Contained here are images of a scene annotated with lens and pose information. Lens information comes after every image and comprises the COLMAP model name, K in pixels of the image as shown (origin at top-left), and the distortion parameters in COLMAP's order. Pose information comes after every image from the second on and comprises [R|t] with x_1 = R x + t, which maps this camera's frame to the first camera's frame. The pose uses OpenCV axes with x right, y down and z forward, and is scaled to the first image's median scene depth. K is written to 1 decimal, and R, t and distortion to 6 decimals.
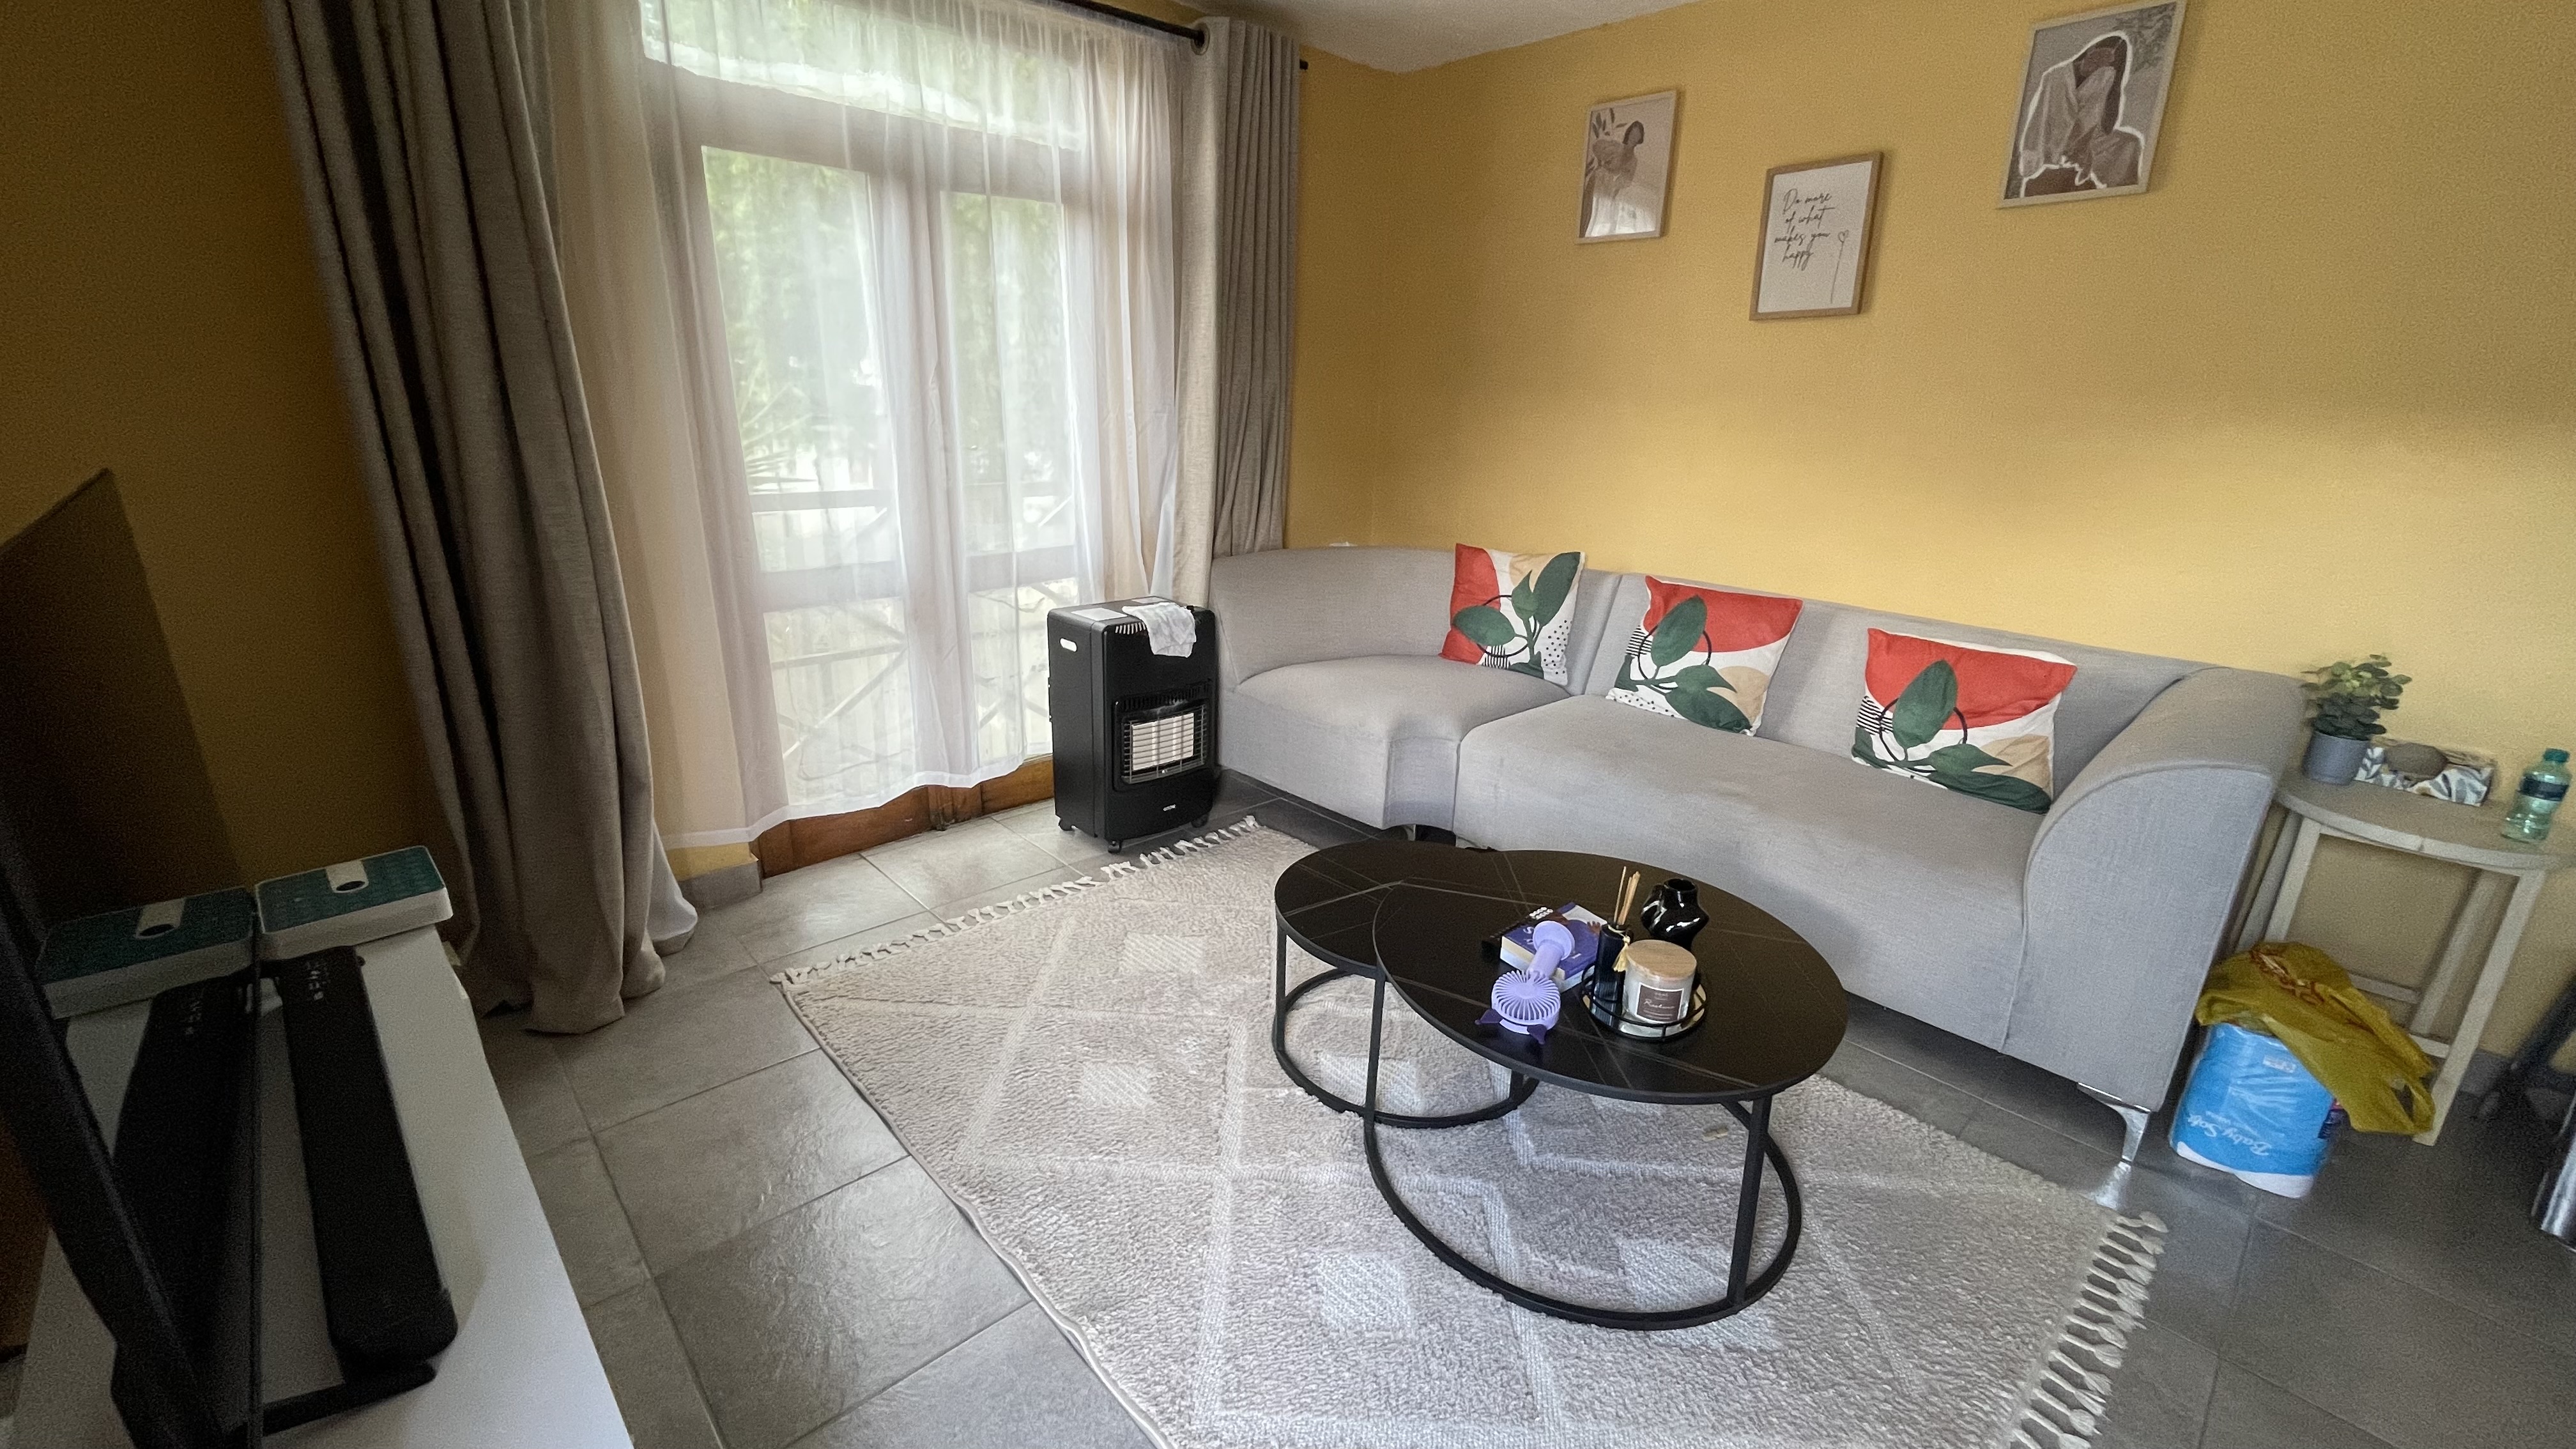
lens RADIAL K [[1054.3, 0, 1288.0], [0, 1054.3, 724.5], [0, 0, 1]] dist [-0.001628, 0.000137]
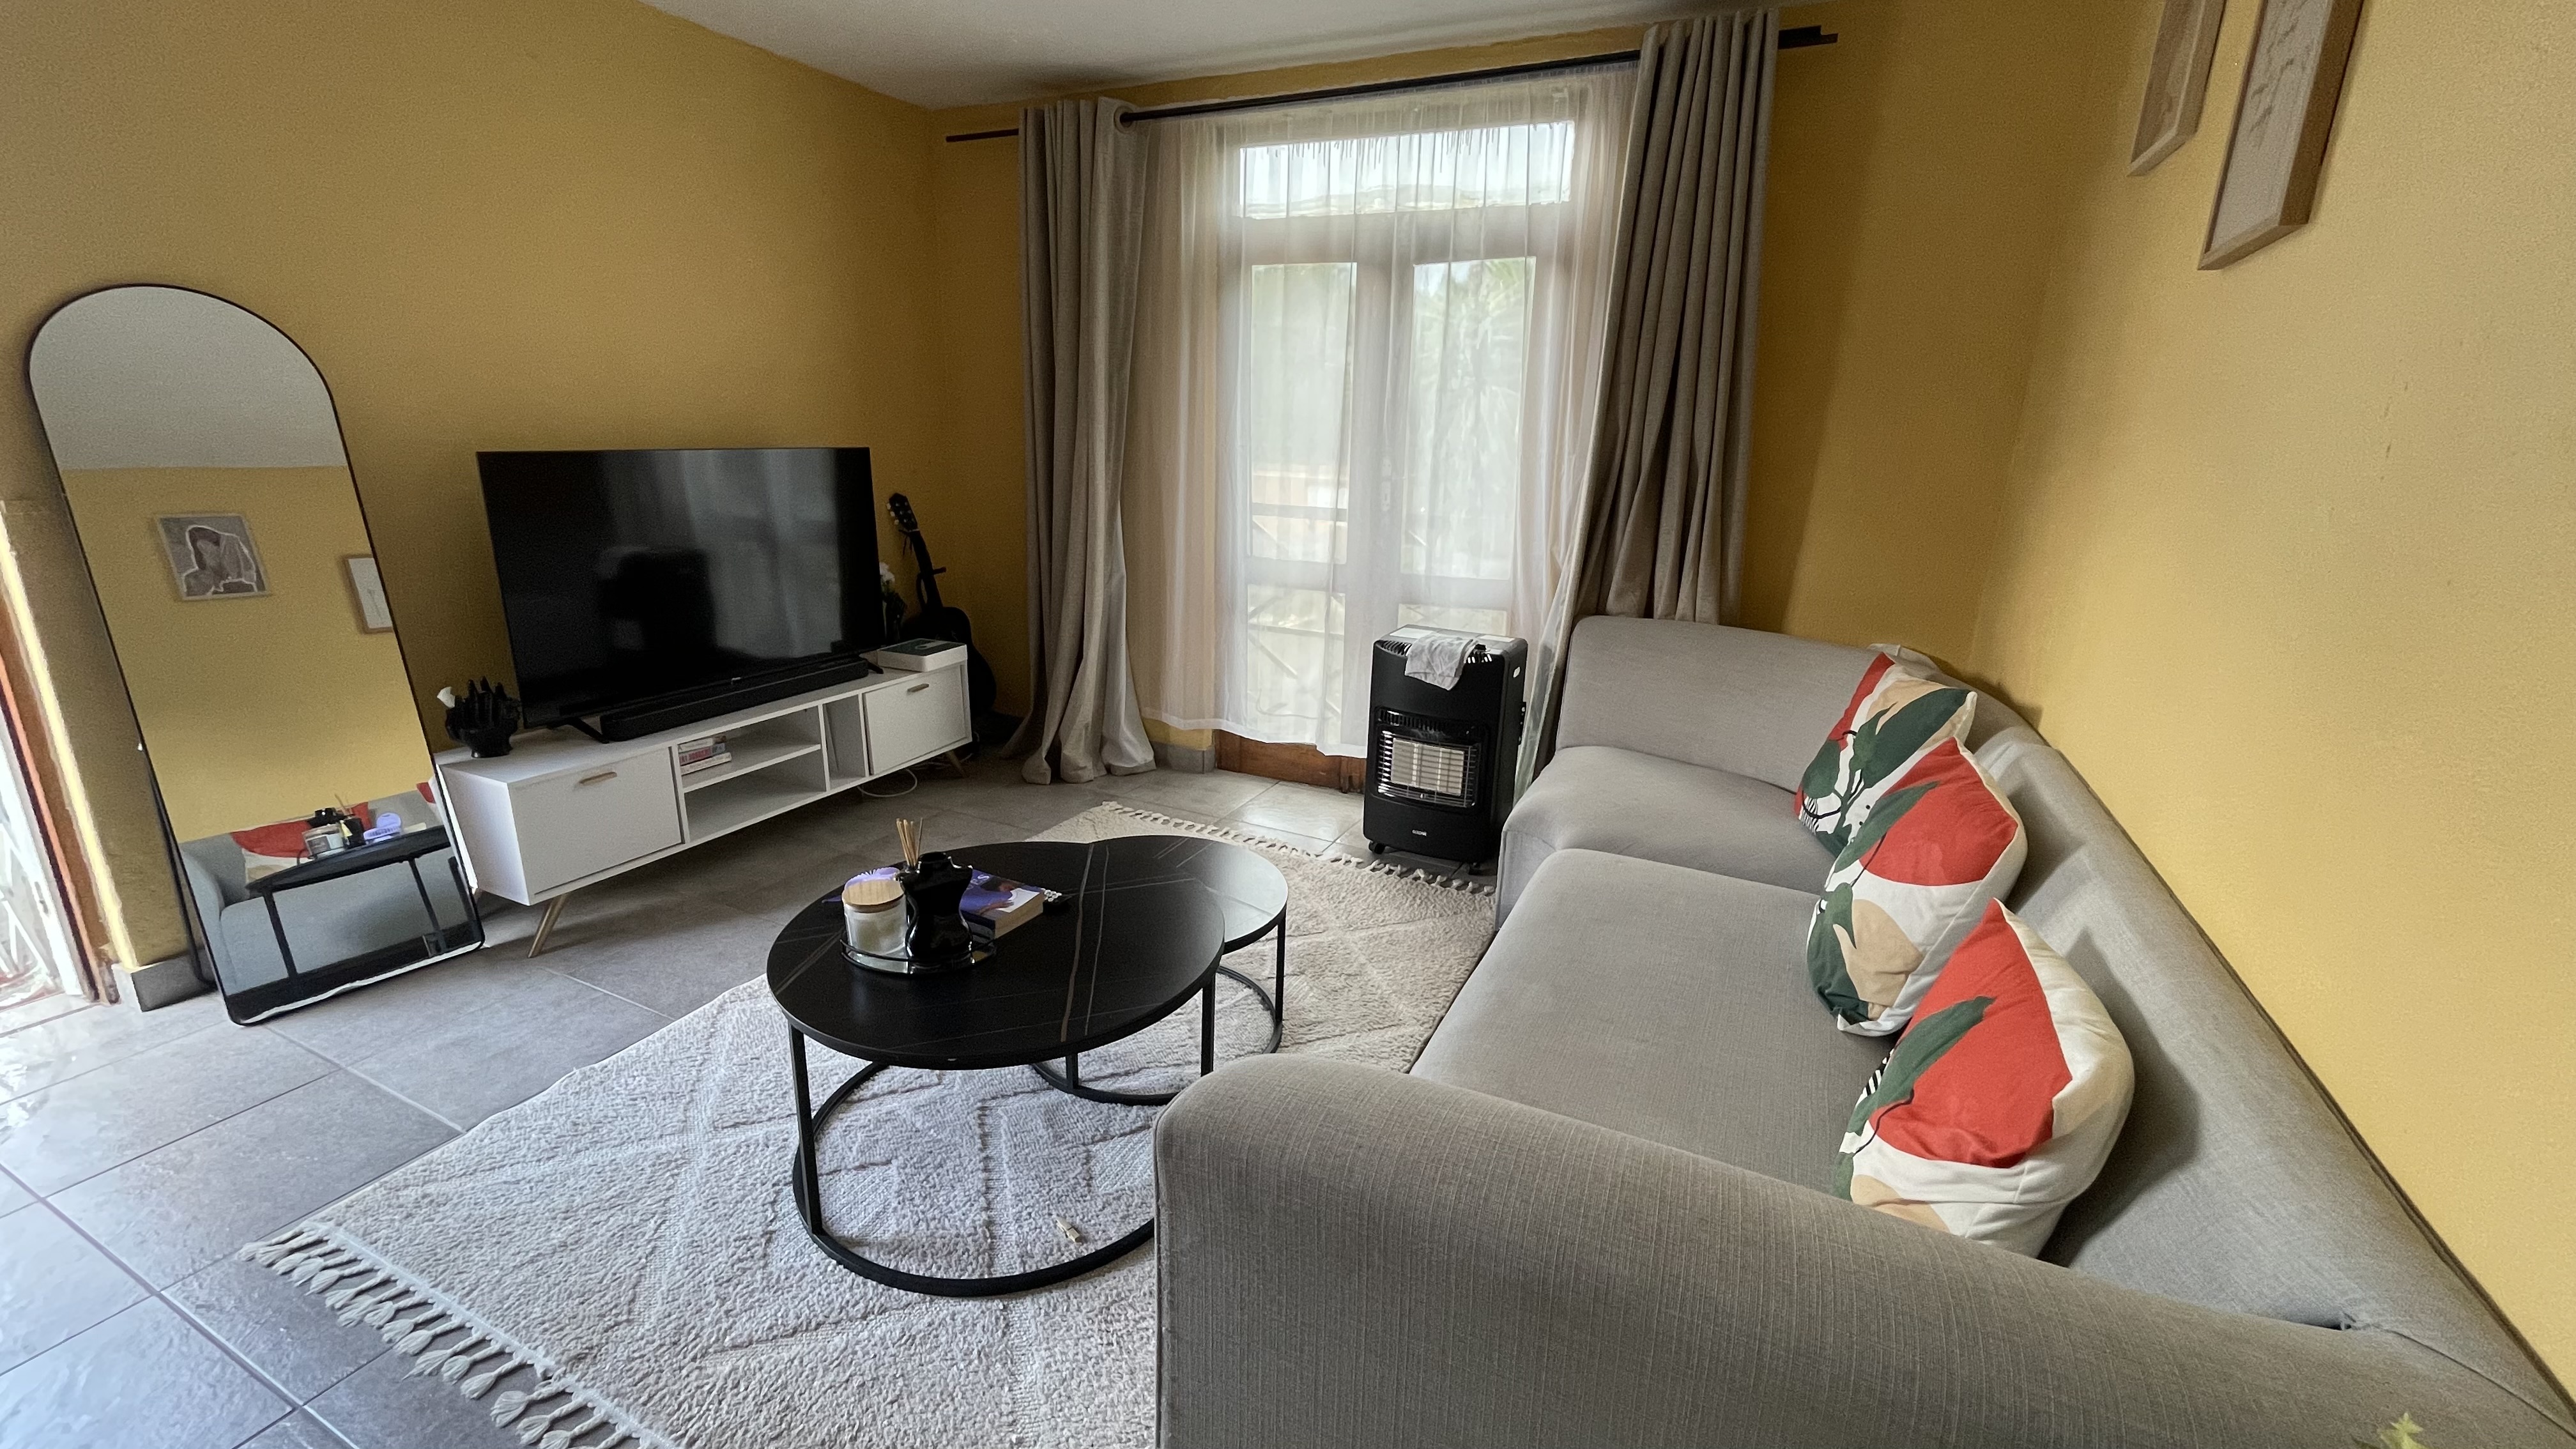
lens RADIAL K [[1038.5, 0, 1288.0], [0, 1038.5, 724.5], [0, 0, 1]] dist [0.000587, 0.000008]
pose [[0.365075, 0.242411, -0.898864, 0.798843], [-0.307010, 0.942844, 0.129579, -0.123027], [0.878900, 0.228654, 0.418631, 0.488567]]
